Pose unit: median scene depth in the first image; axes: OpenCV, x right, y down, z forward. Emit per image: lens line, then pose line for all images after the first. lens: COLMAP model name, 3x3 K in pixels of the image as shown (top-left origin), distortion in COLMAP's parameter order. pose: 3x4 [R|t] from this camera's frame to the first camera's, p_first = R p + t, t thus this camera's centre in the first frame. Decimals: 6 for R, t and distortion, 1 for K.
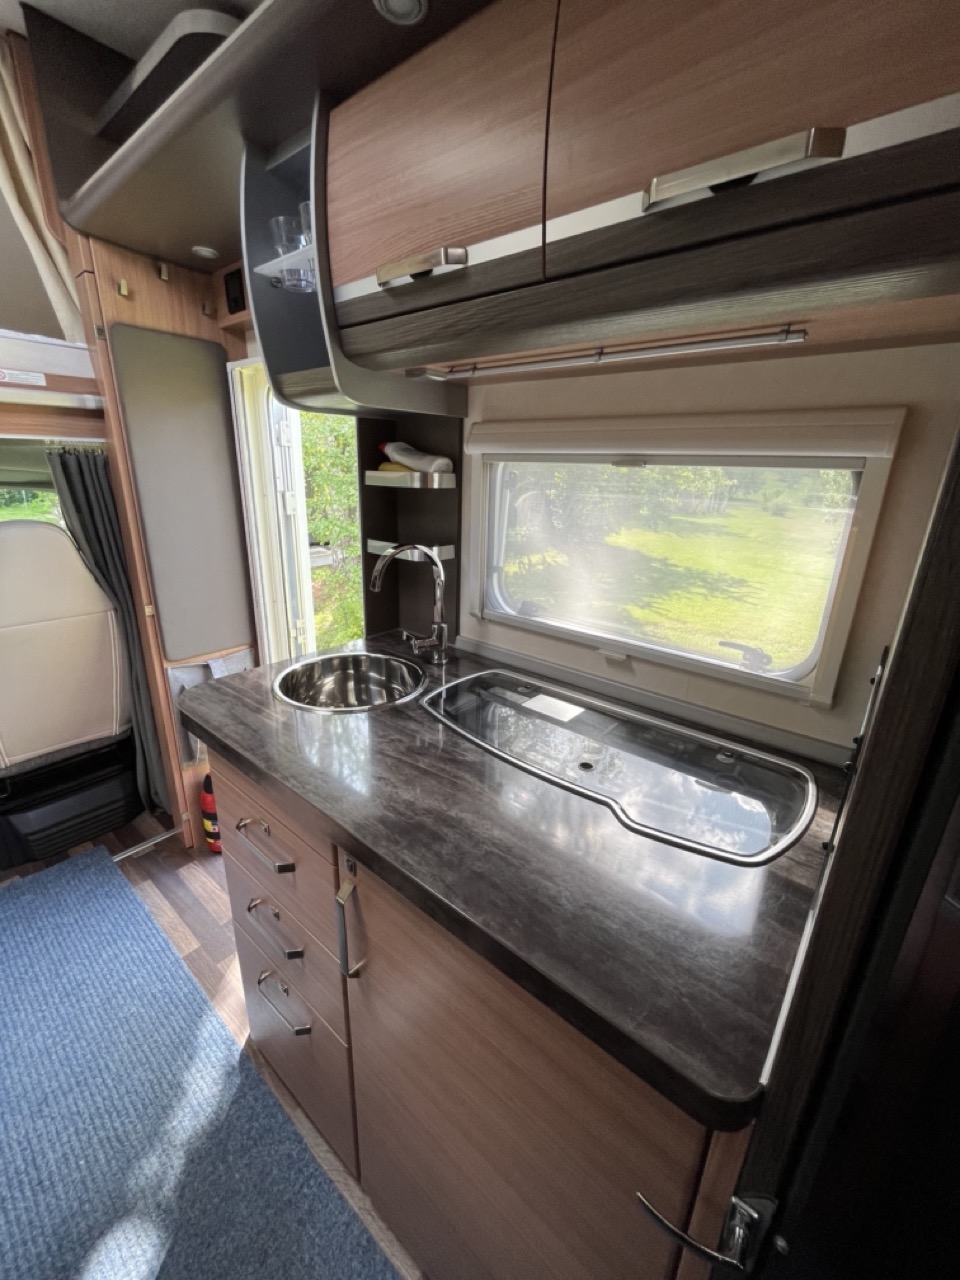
lens RADIAL K [[520.5, 0, 484.0], [0, 520.5, 637.1], [0, 0, 1]] dist [-0.000984, 0.000246]
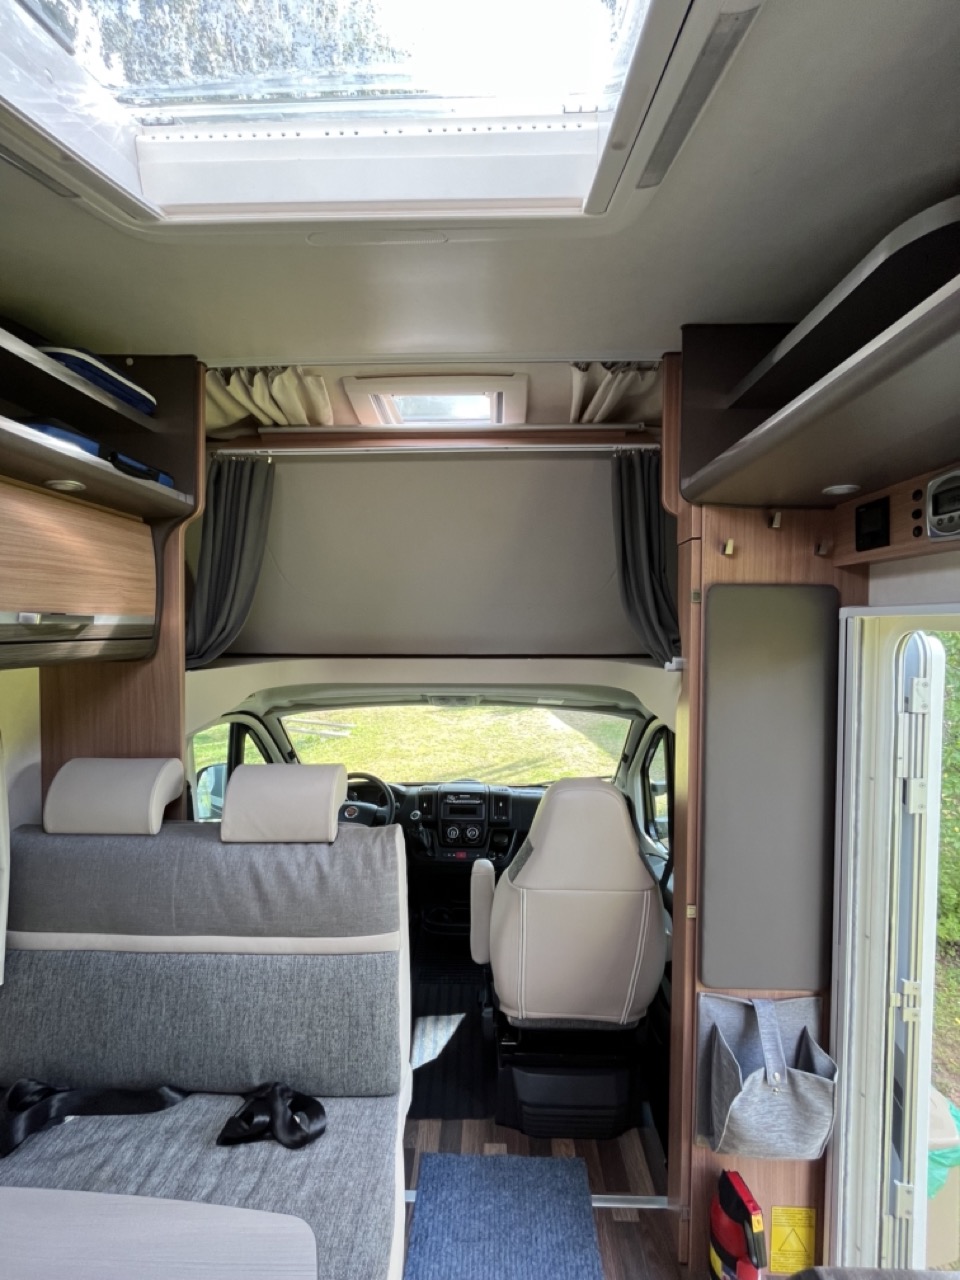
lens RADIAL K [[520.5, 0, 475.9], [0, 520.5, 632.4], [0, 0, 1]] dist [-0.000984, 0.000246]
pose [[0.615754, -0.010299, -0.787871, -0.224071], [-0.233317, 0.952689, -0.194801, -0.222877], [0.752602, 0.303773, 0.584219, 0.174982]]
